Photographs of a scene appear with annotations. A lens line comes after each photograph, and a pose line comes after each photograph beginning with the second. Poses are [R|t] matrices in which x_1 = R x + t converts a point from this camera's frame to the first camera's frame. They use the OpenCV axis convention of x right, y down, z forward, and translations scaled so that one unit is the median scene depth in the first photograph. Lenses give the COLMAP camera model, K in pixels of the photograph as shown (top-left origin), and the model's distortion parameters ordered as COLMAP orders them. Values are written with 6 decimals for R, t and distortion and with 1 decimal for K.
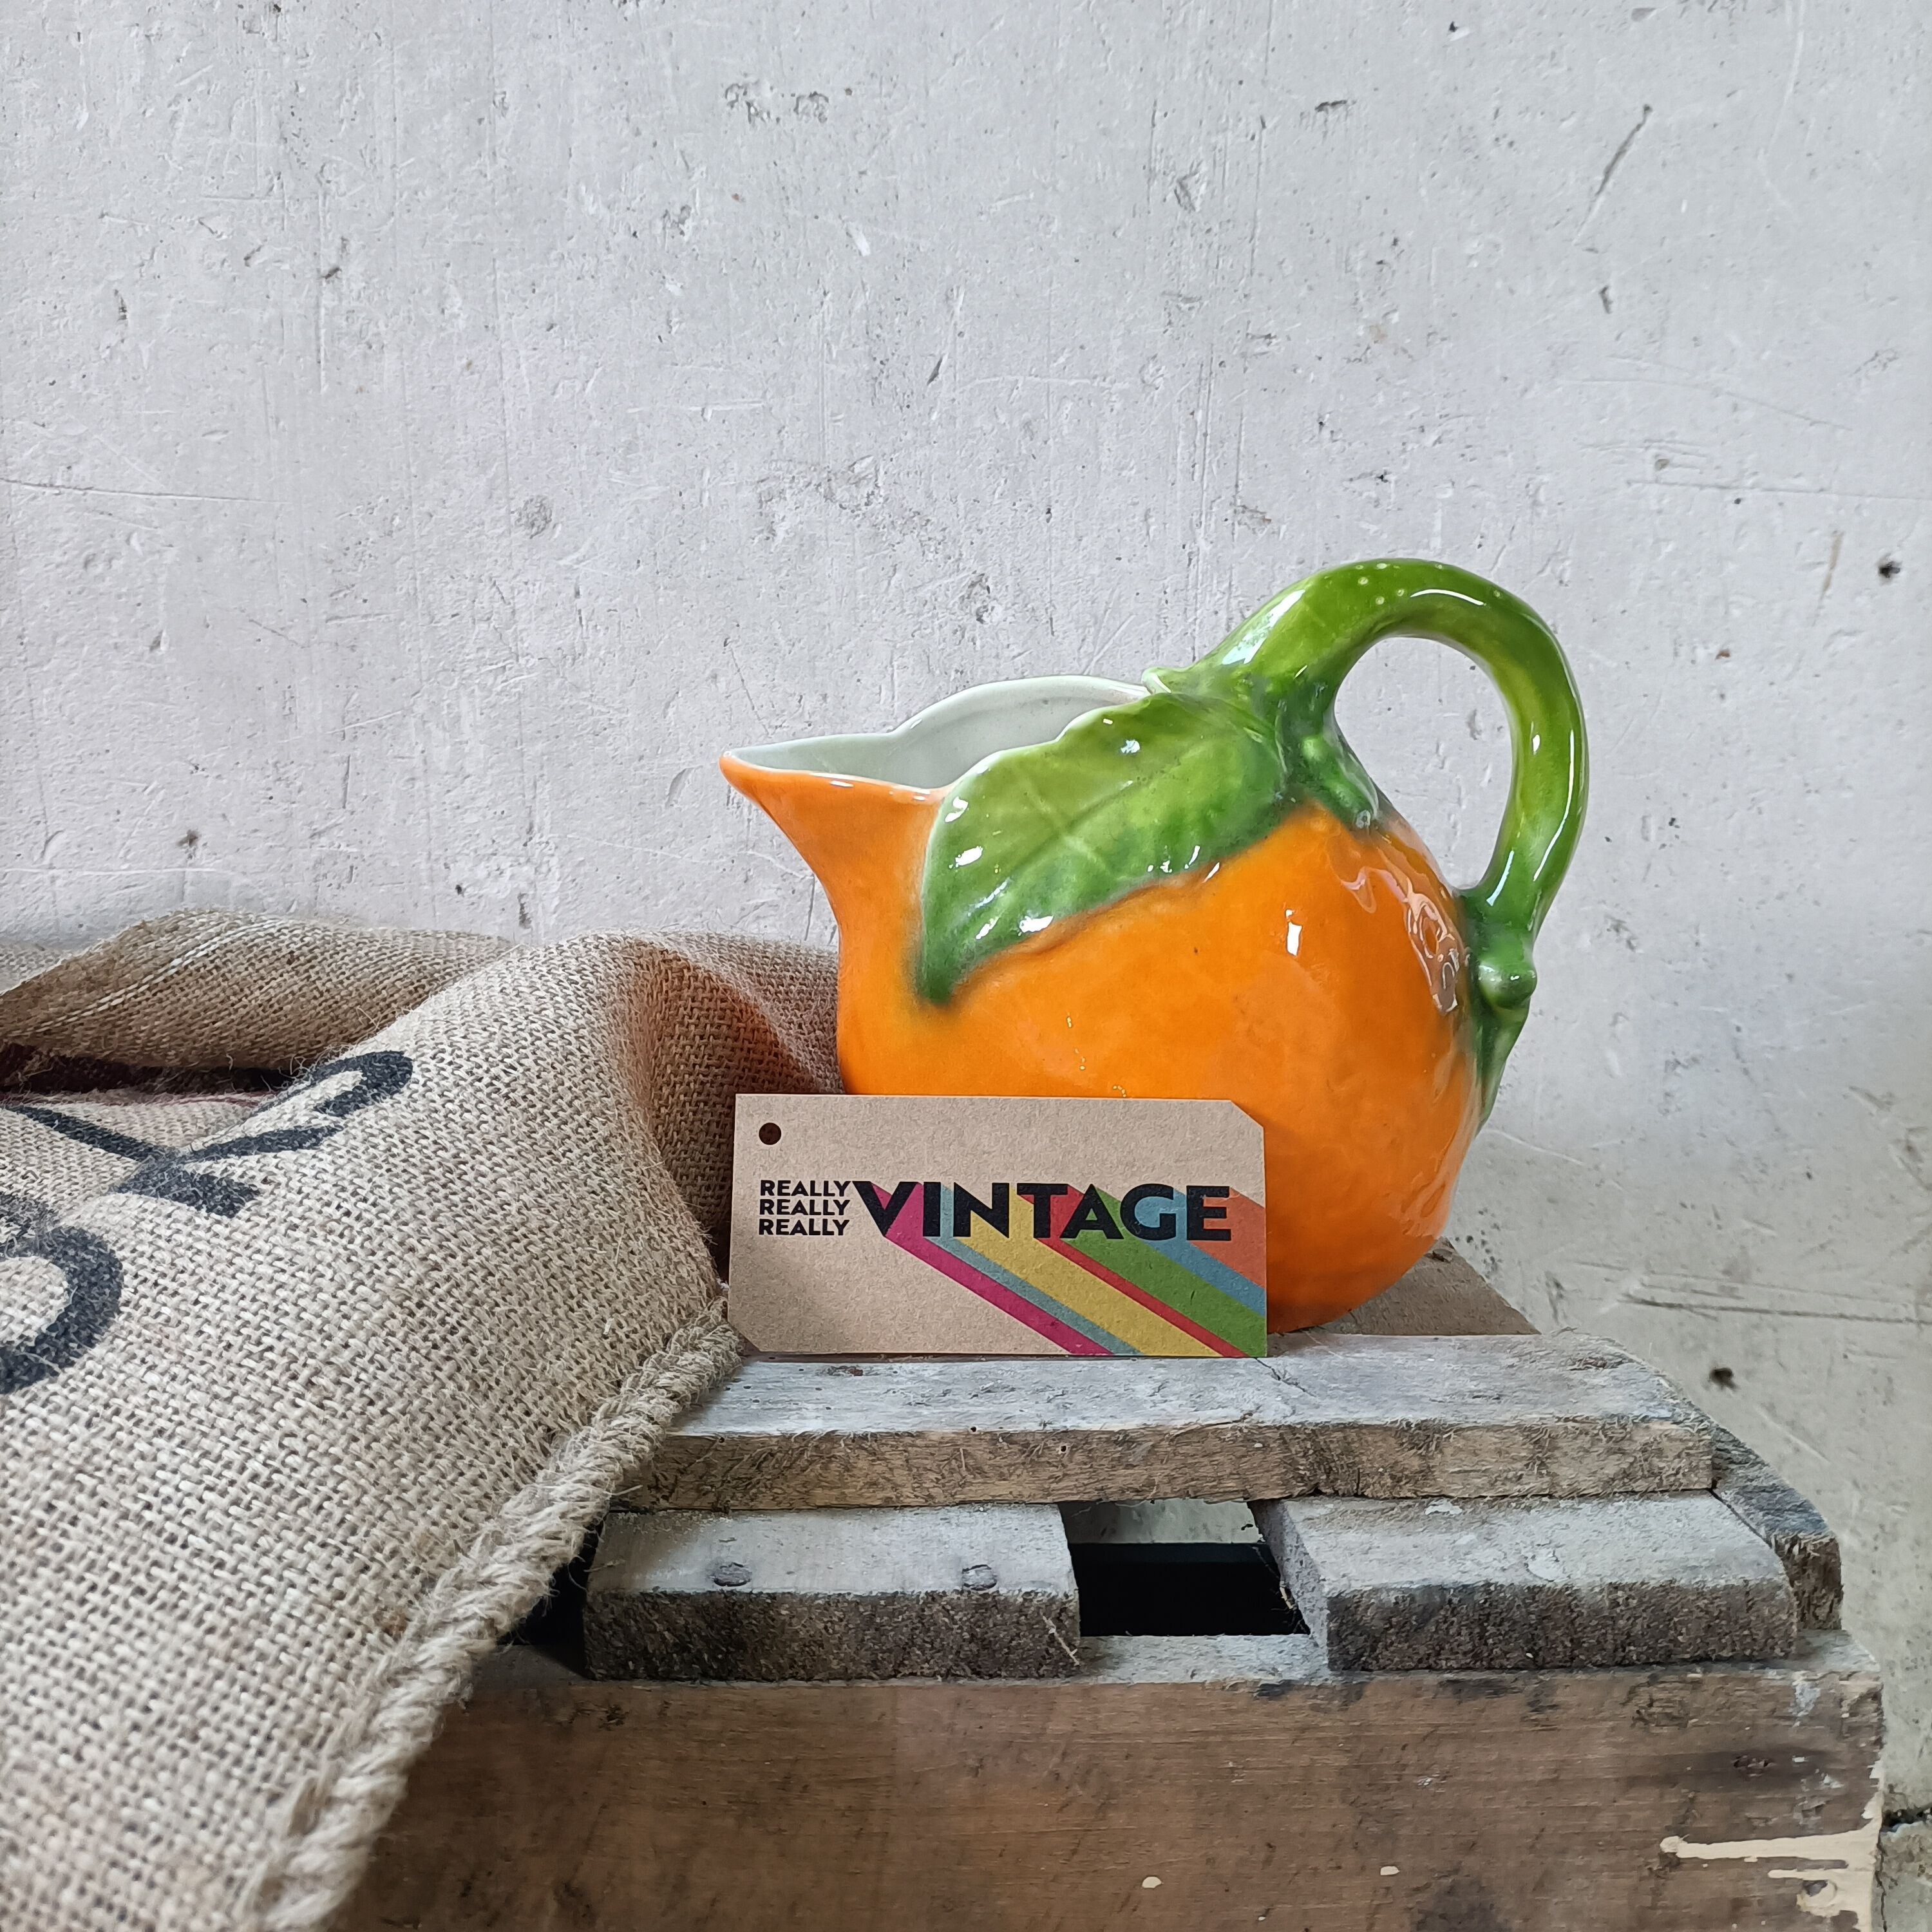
lens RADIAL K [[2032.8, 0, 940.5], [0, 2032.8, 940.7], [0, 0, 1]] dist [0.004211, 0.000000]
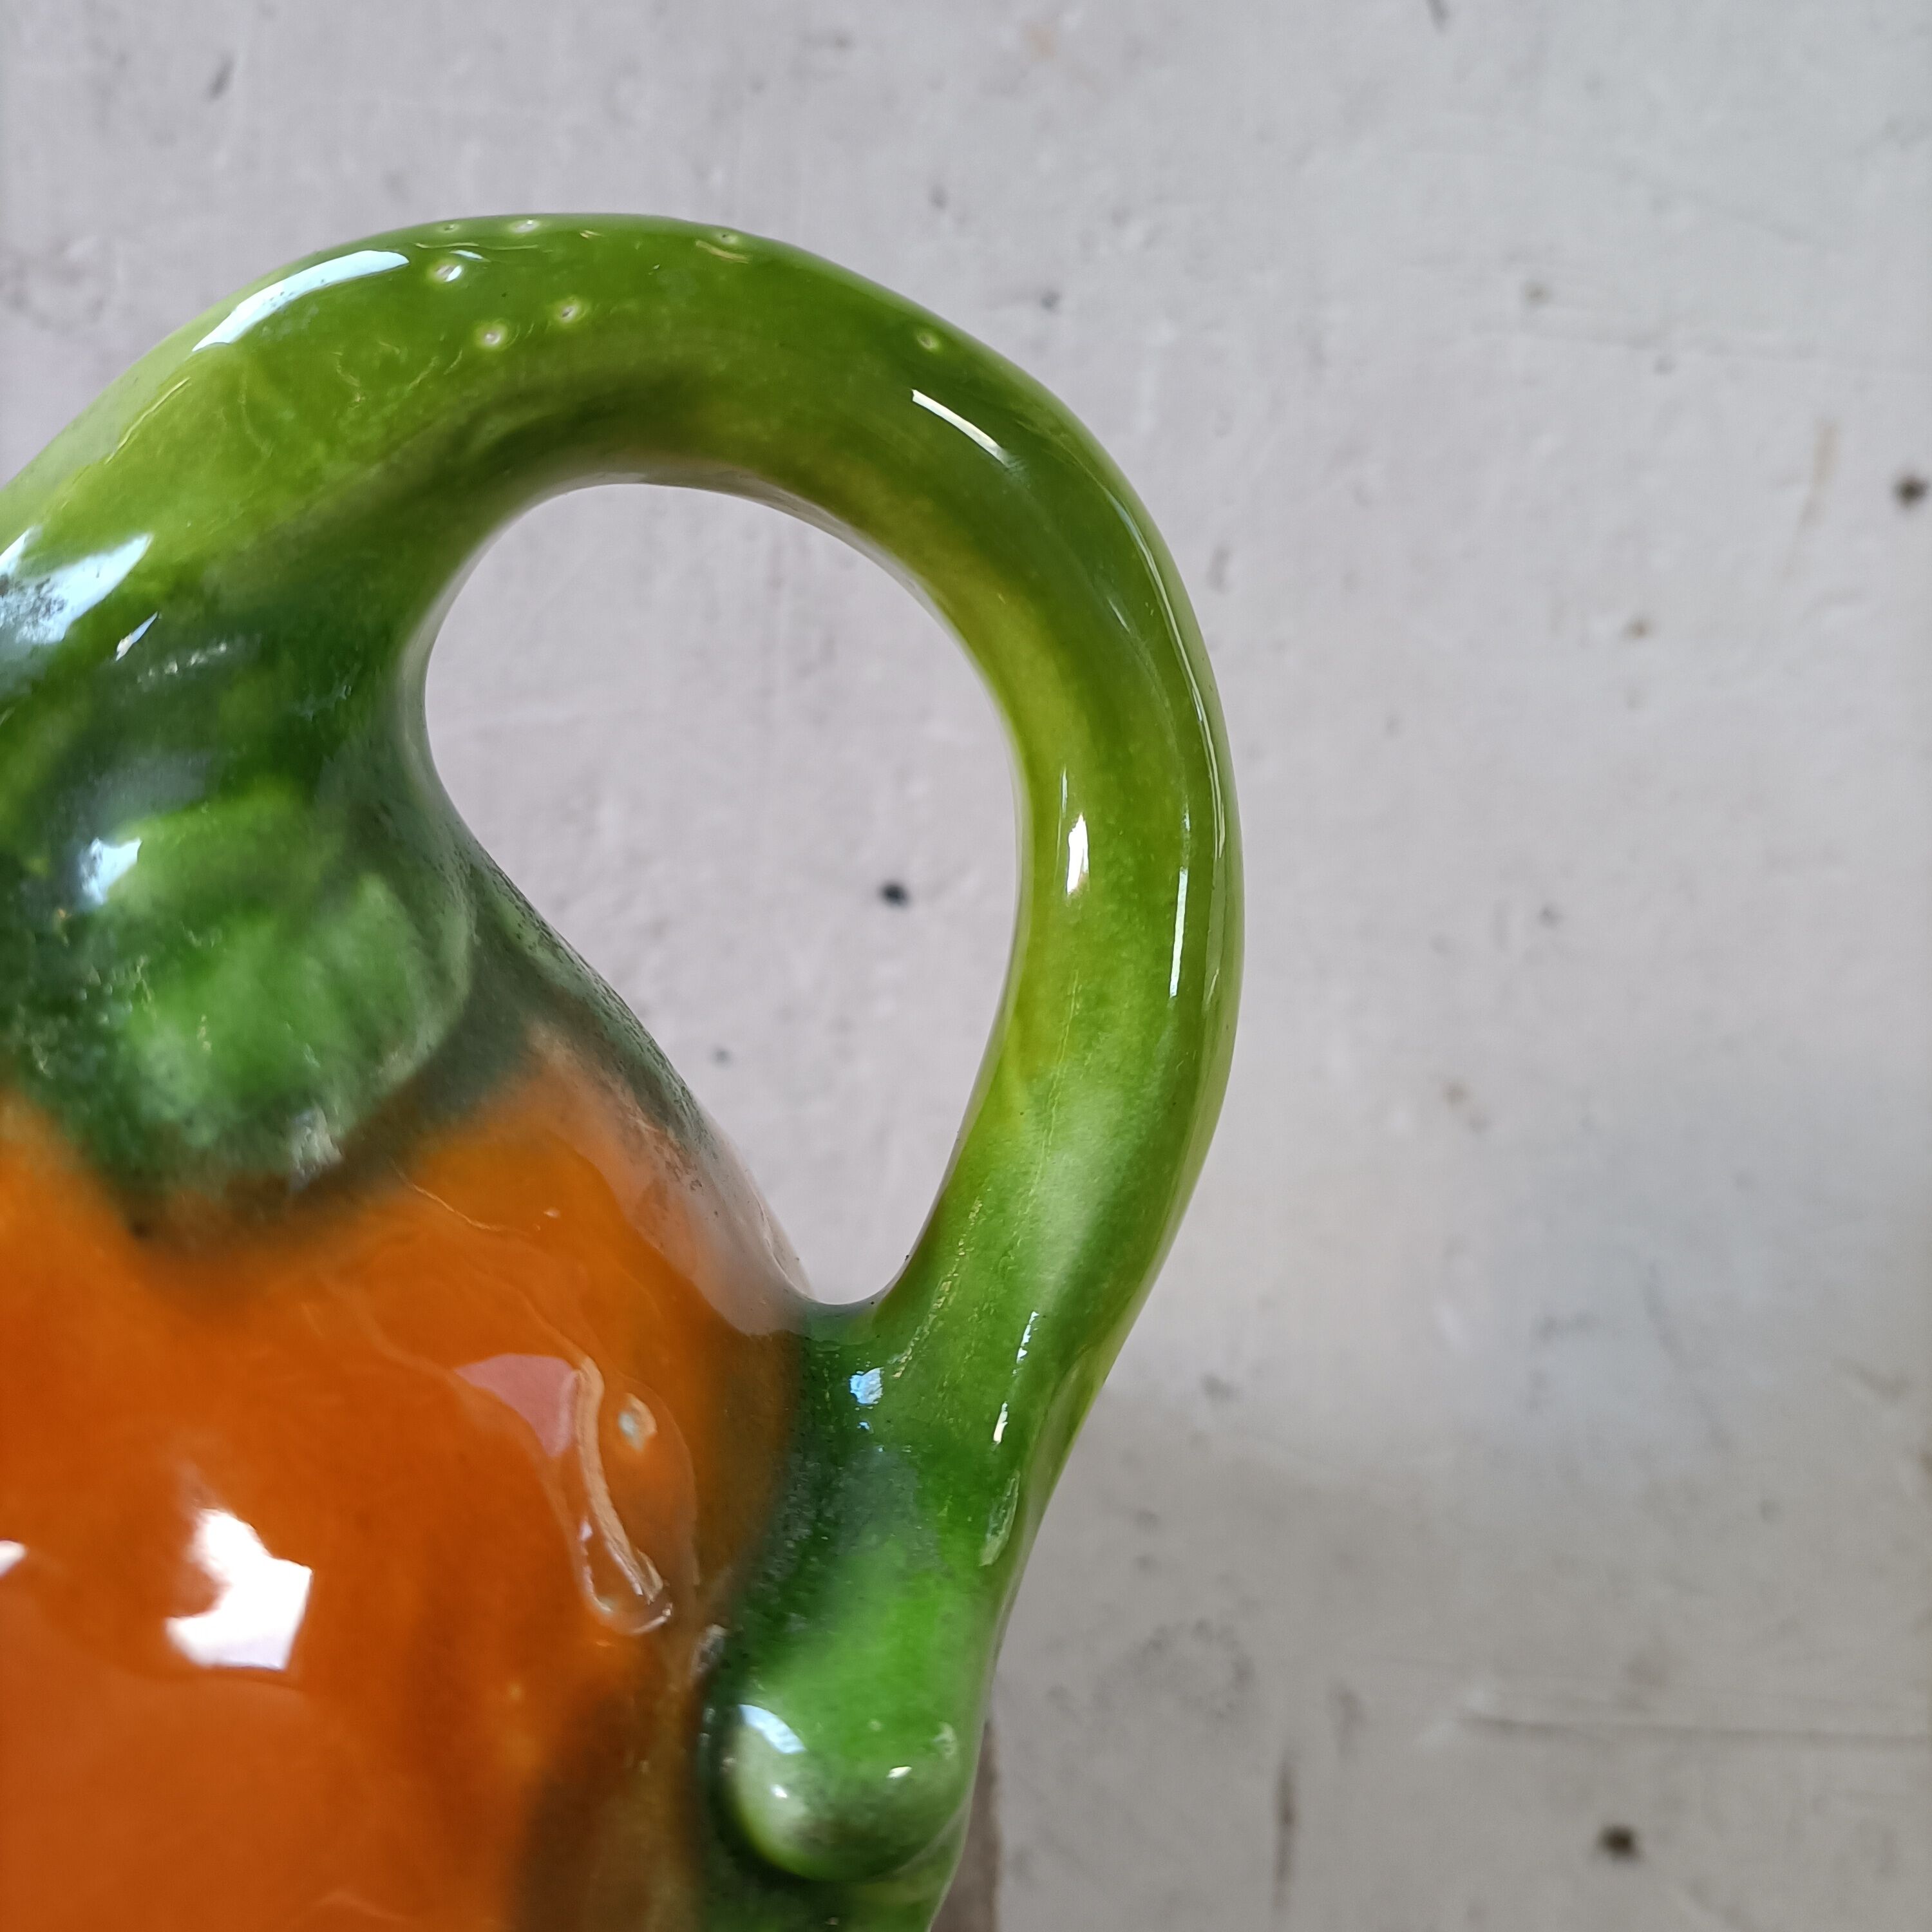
lens RADIAL K [[2050.0, 0, 992.8], [0, 2050.0, 940.7], [0, 0, 1]] dist [-0.028405, 0.000000]
pose [[0.997630, 0.009013, 0.068215, 0.168589], [-0.009177, 0.999956, 0.002093, -0.053248], [-0.068193, -0.002714, 0.997668, 0.447433]]
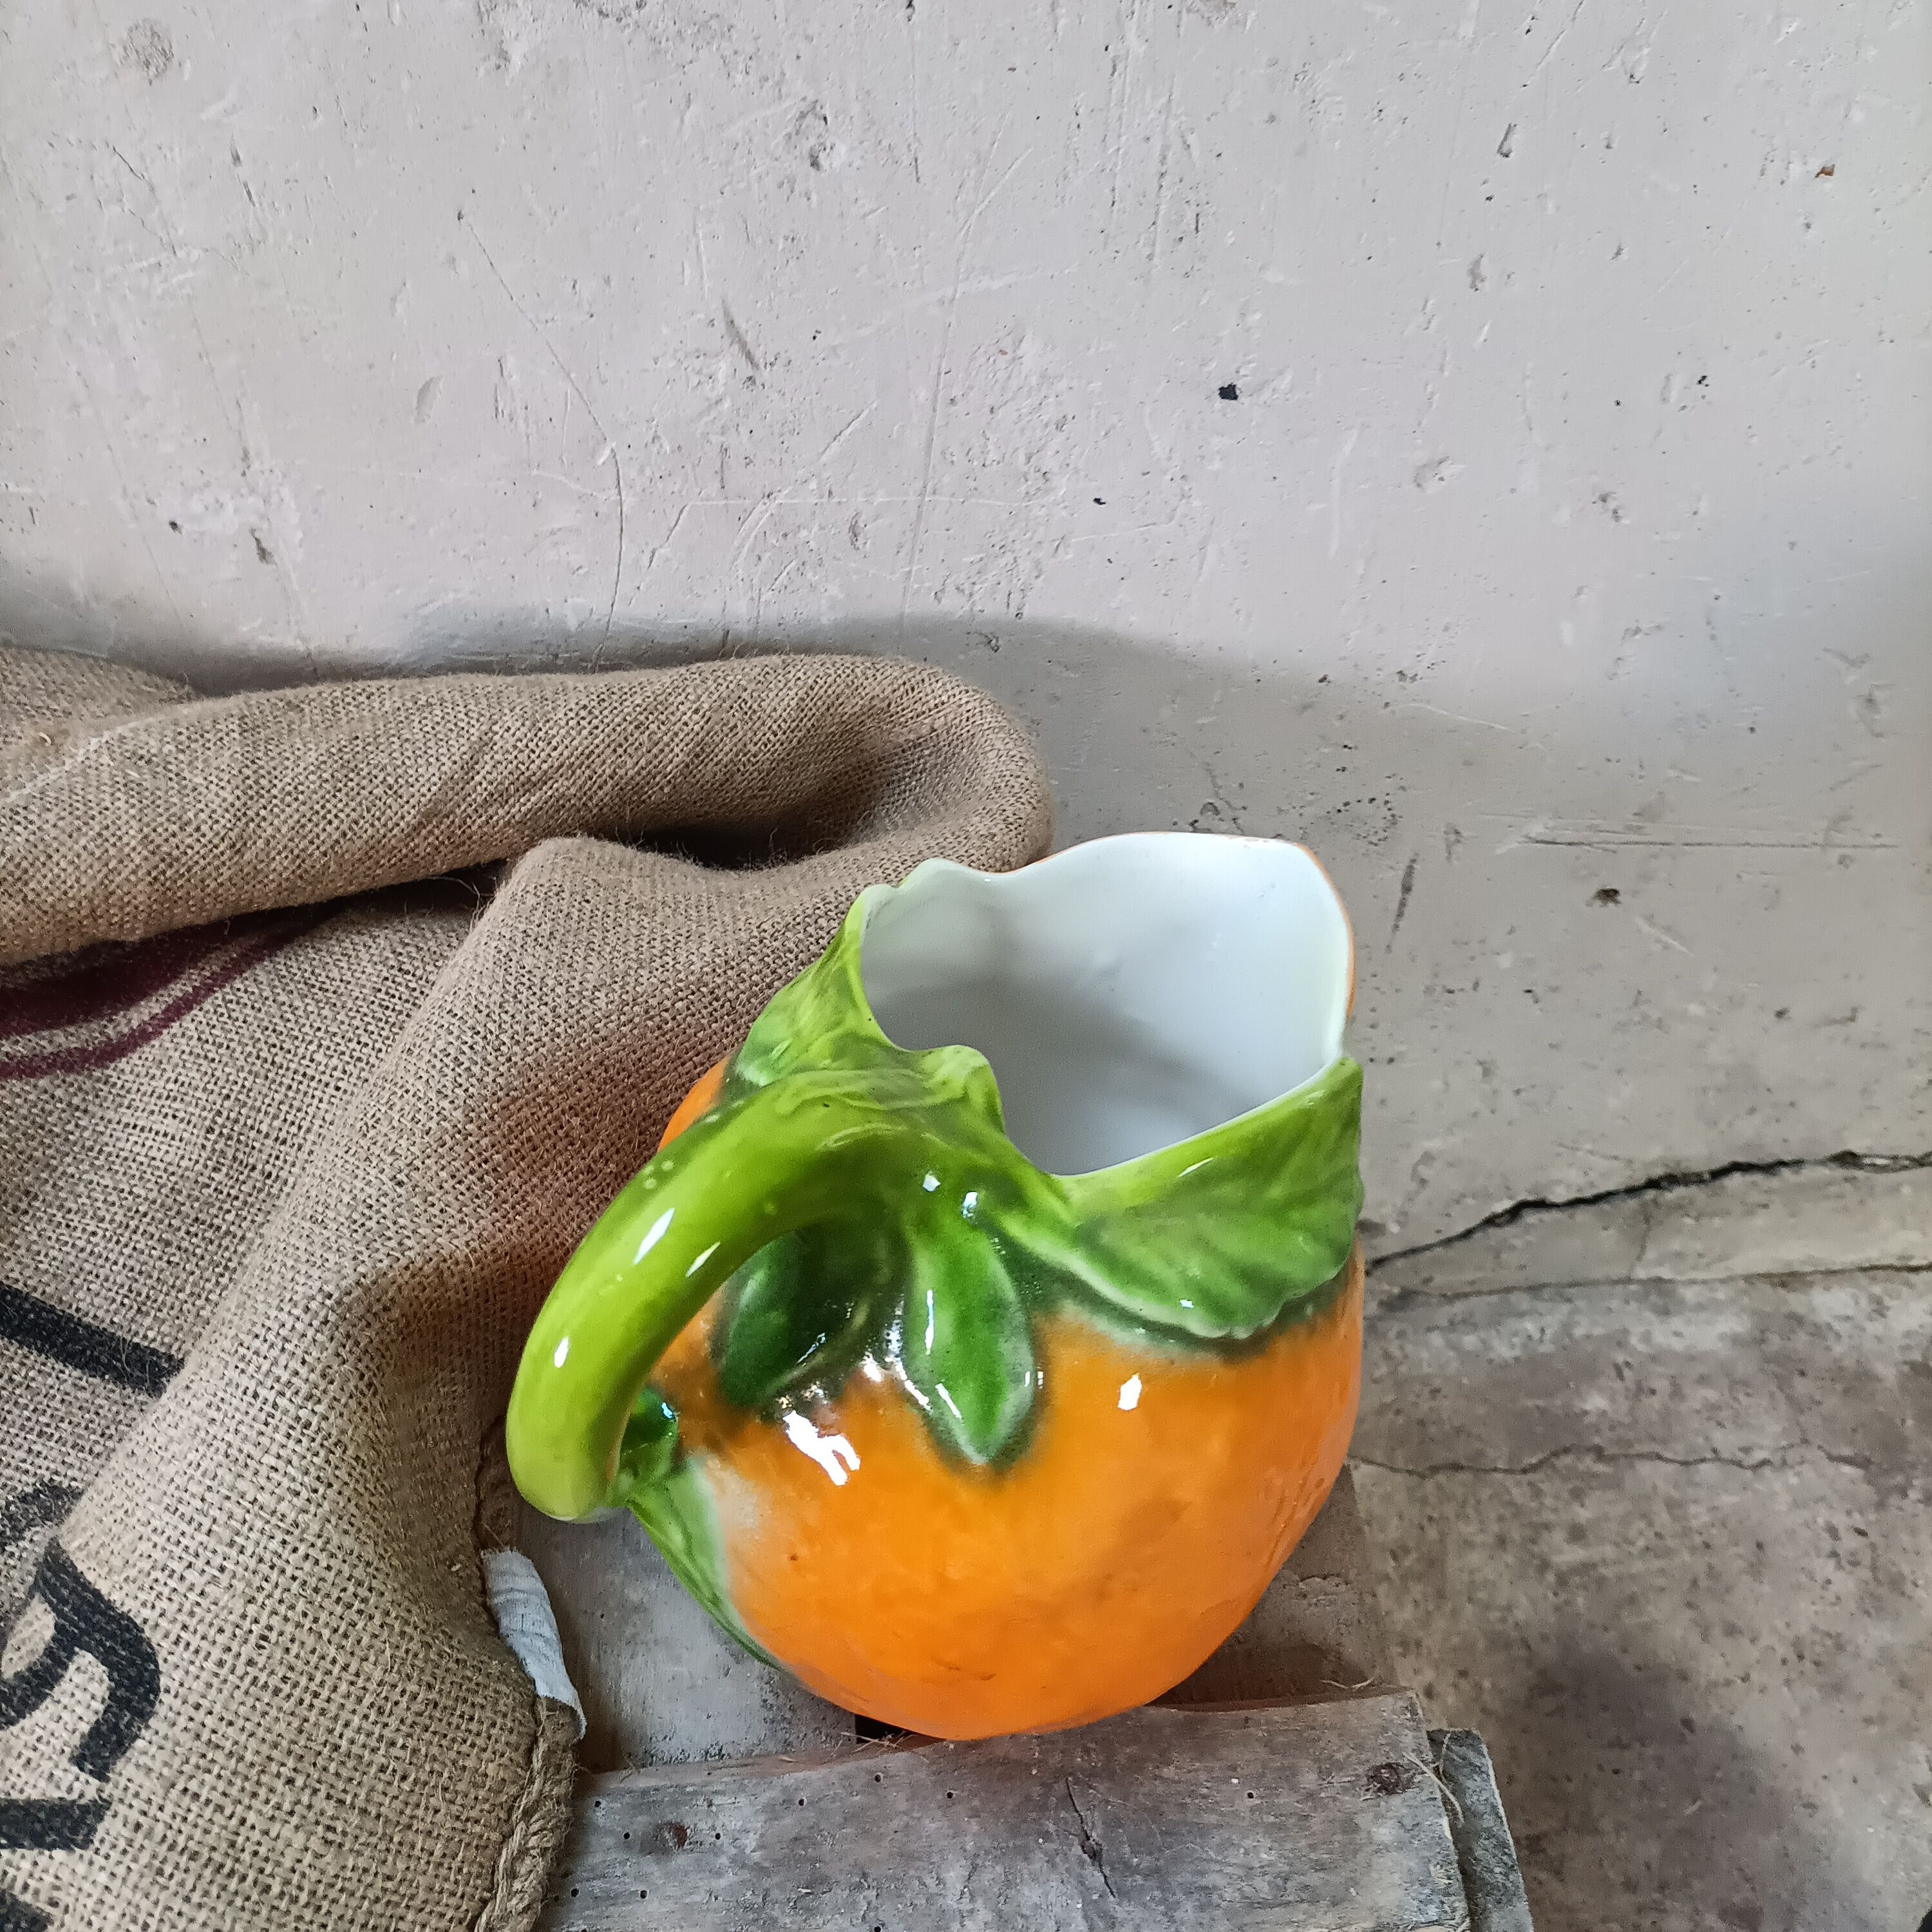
lens RADIAL K [[2032.8, 0, 949.8], [0, 2032.8, 996.5], [0, 0, 1]] dist [0.004211, 0.000000]
pose [[0.999239, -0.020421, 0.033247, 0.037702], [-0.007431, 0.736904, 0.675956, -0.434566], [-0.038303, -0.675689, 0.736191, 0.279290]]
